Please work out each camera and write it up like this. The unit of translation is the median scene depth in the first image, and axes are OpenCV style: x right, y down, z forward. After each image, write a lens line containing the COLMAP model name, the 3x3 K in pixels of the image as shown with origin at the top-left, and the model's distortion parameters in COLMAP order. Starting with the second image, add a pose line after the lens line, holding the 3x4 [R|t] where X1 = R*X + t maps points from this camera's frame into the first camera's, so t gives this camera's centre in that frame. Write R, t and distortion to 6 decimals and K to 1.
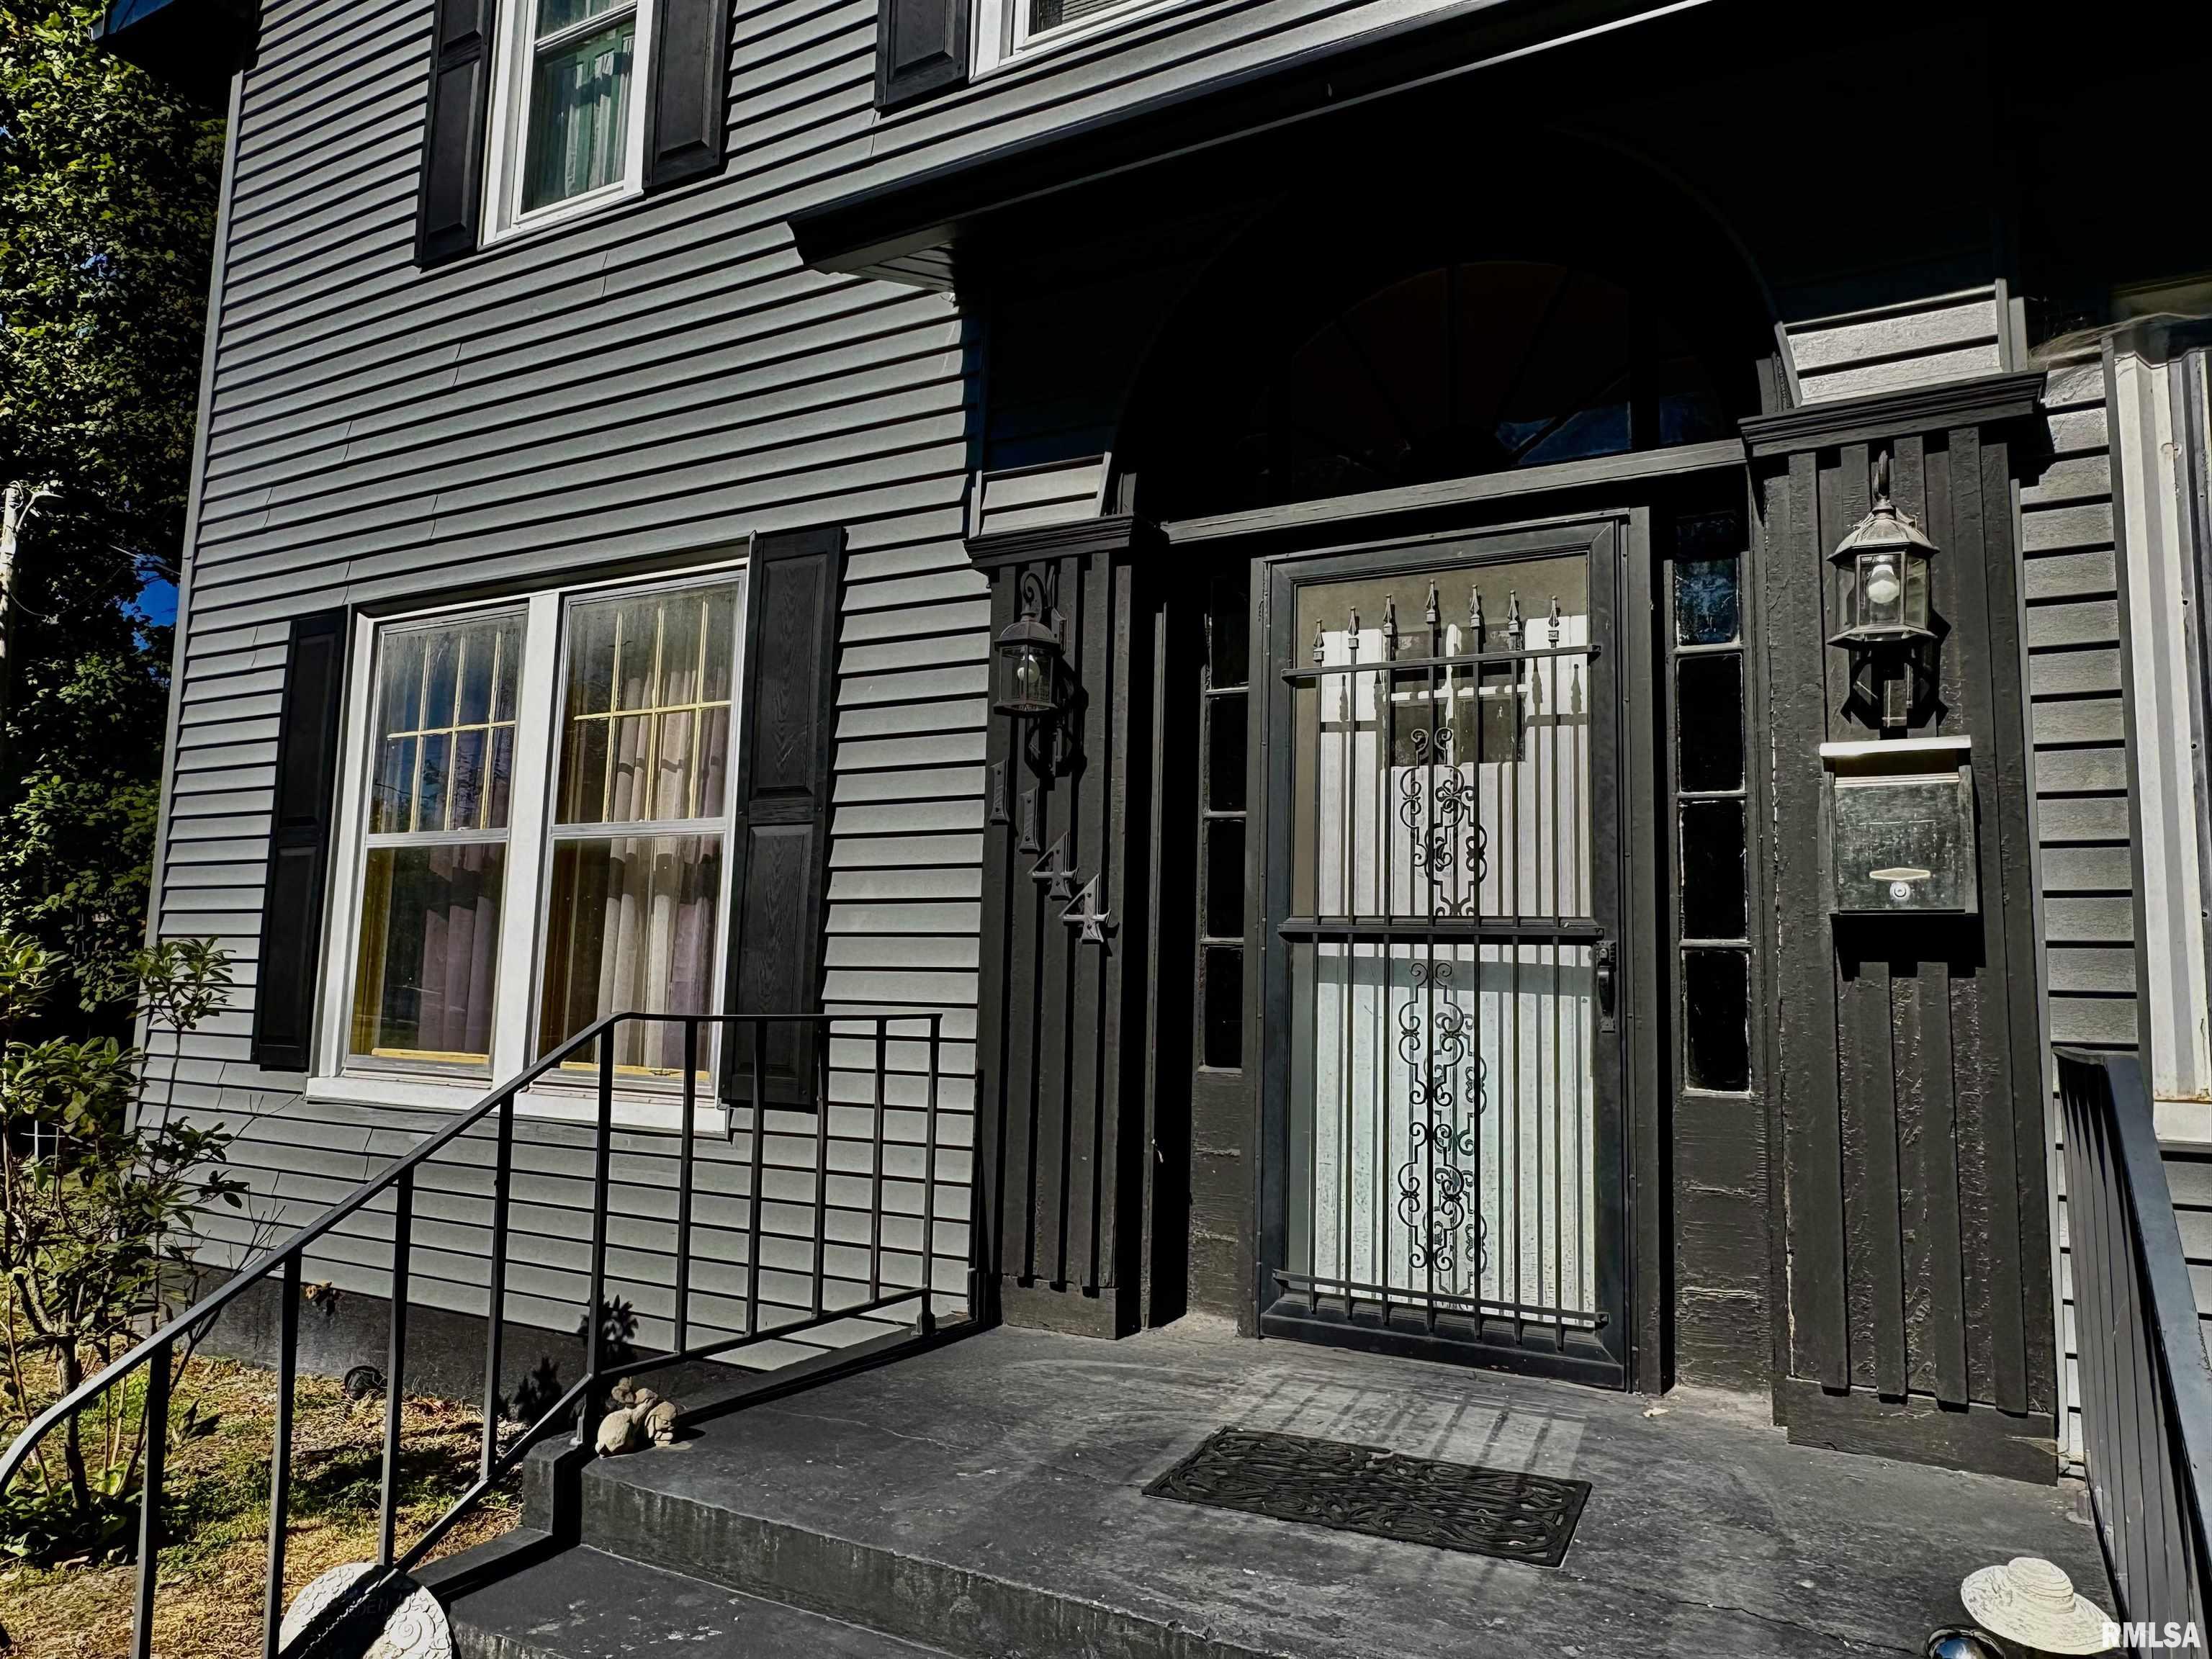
lens RADIAL K [[1409.0, 0, 1106.0], [0, 1409.0, 829.5], [0, 0, 1]] dist [-0.003969, -0.000985]
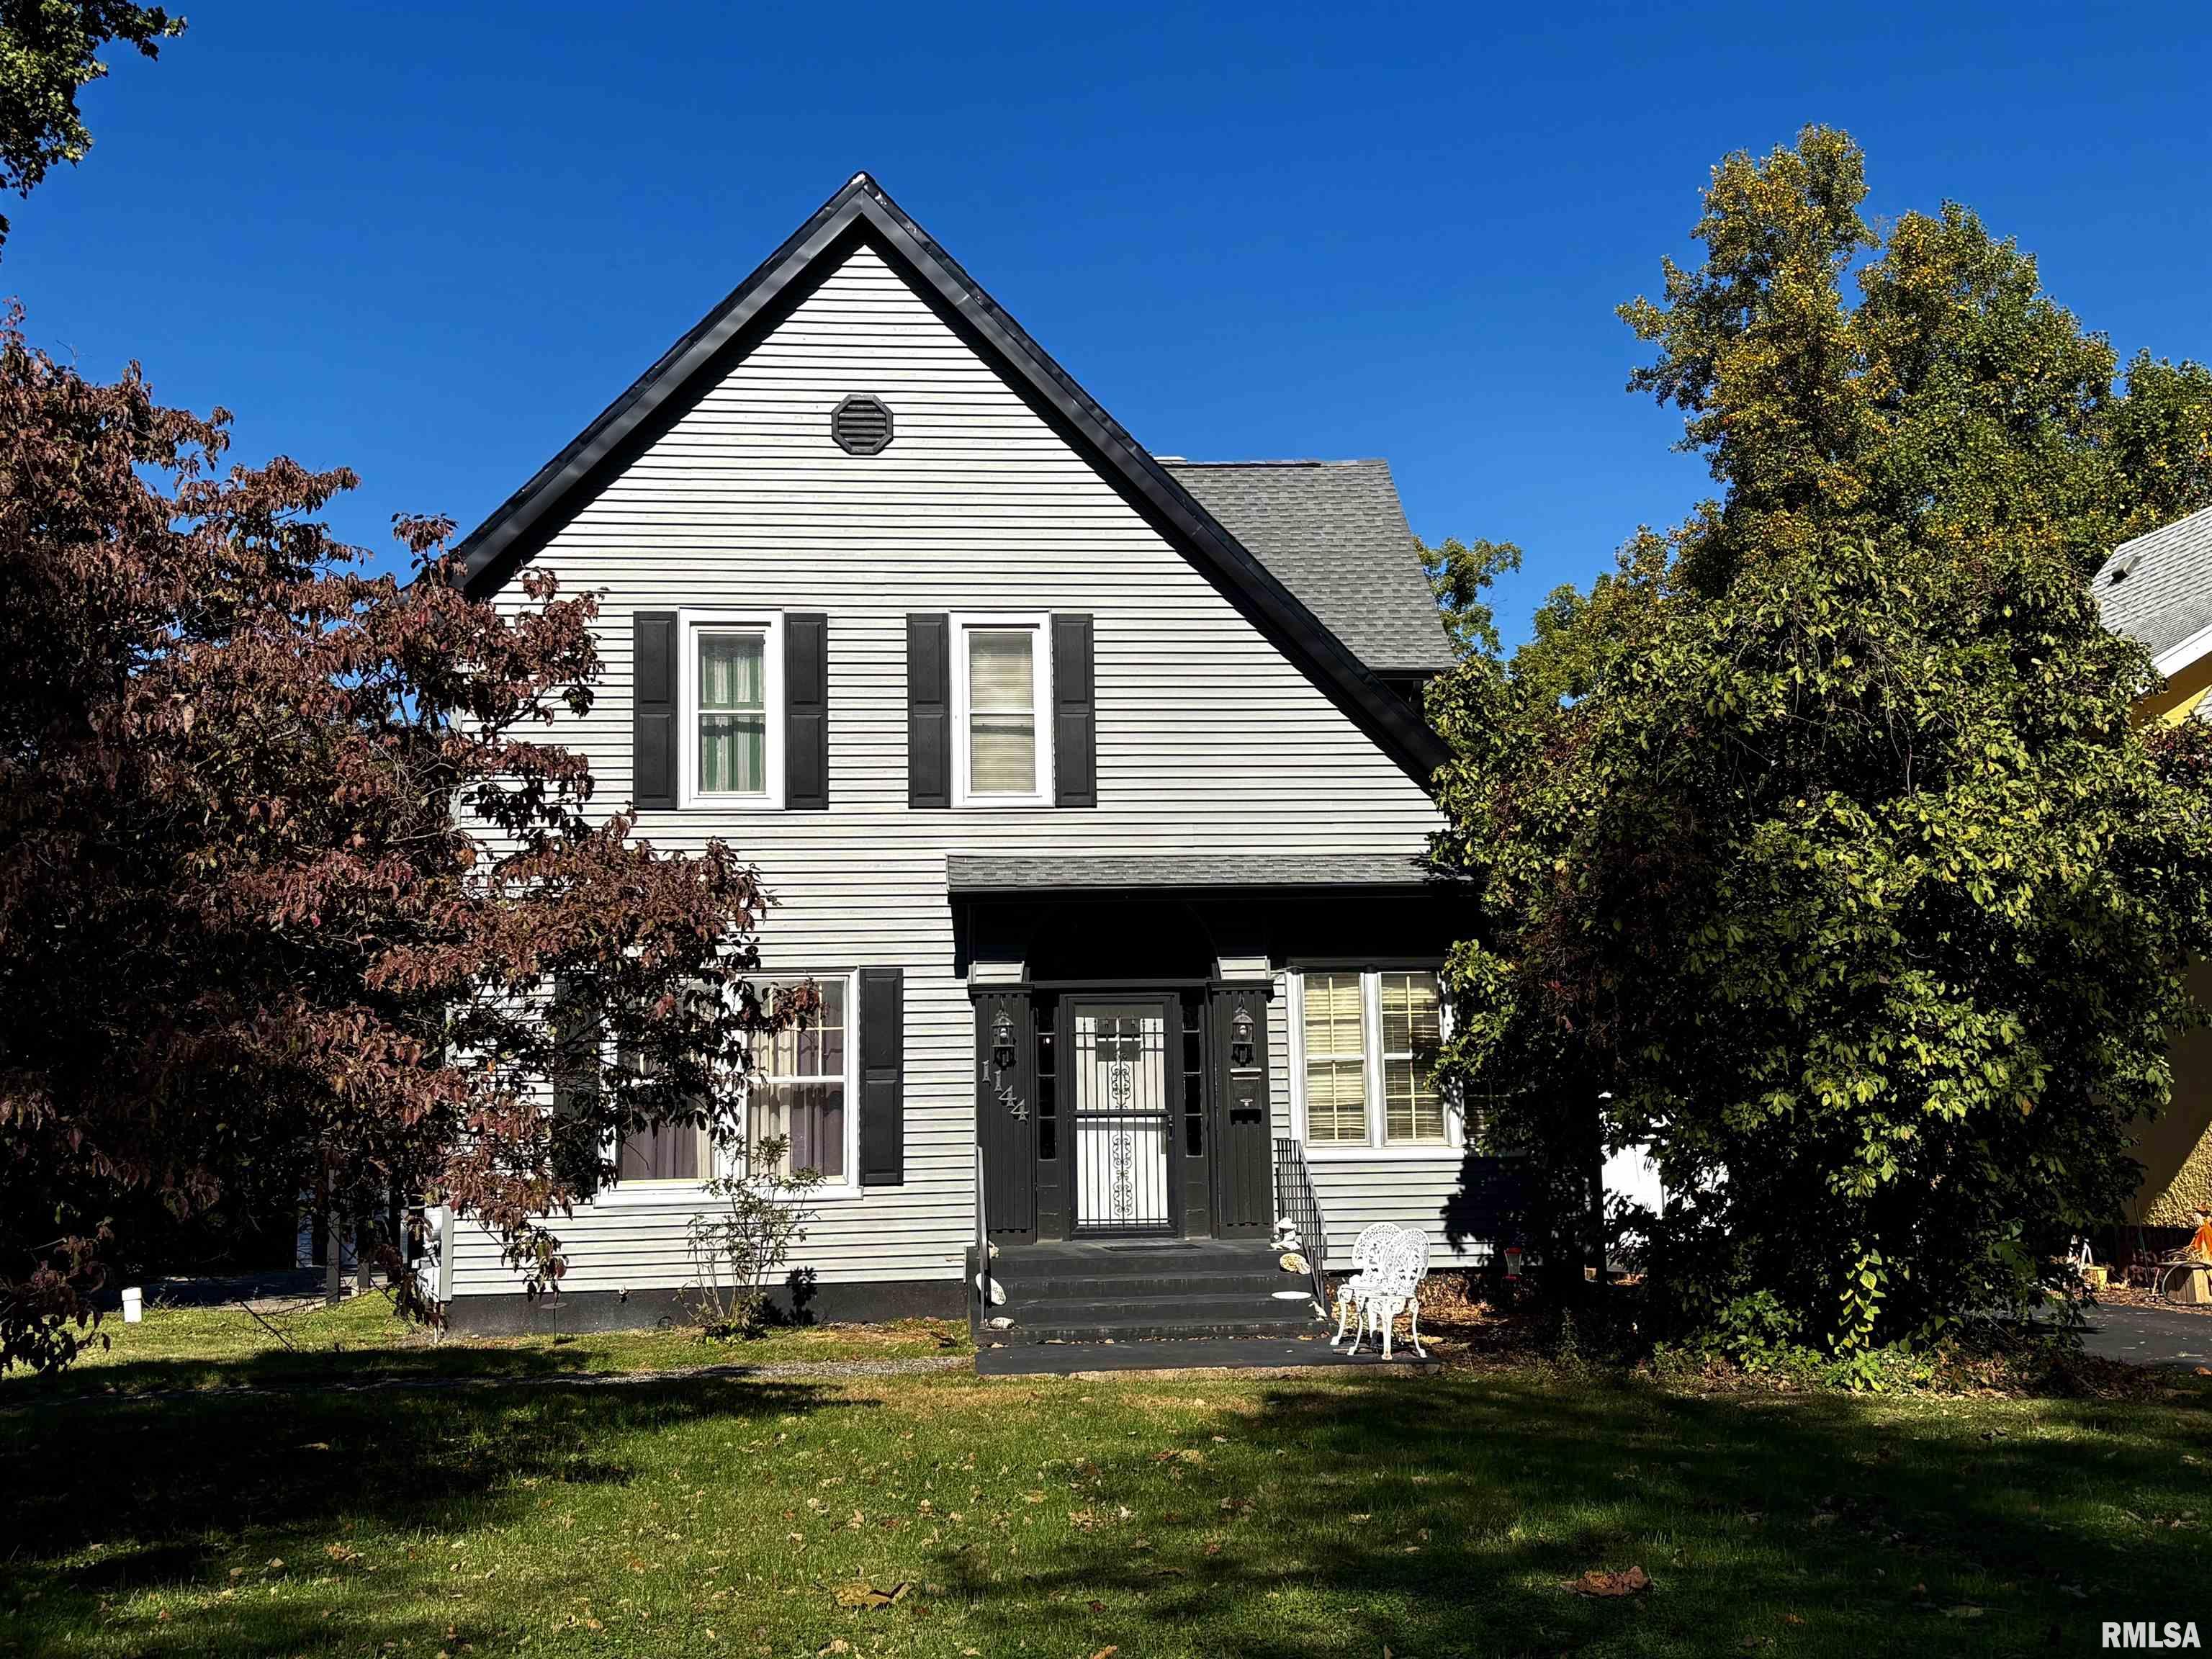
lens RADIAL K [[2339.3, 0, 1106.0], [0, 2339.3, 829.5], [0, 0, 1]] dist [-0.004850, -0.000916]
pose [[0.831363, 0.025569, 0.555141, -2.965513], [-0.022119, 0.999672, -0.012919, -0.543487], [-0.555290, -0.001539, 0.831656, -3.694512]]
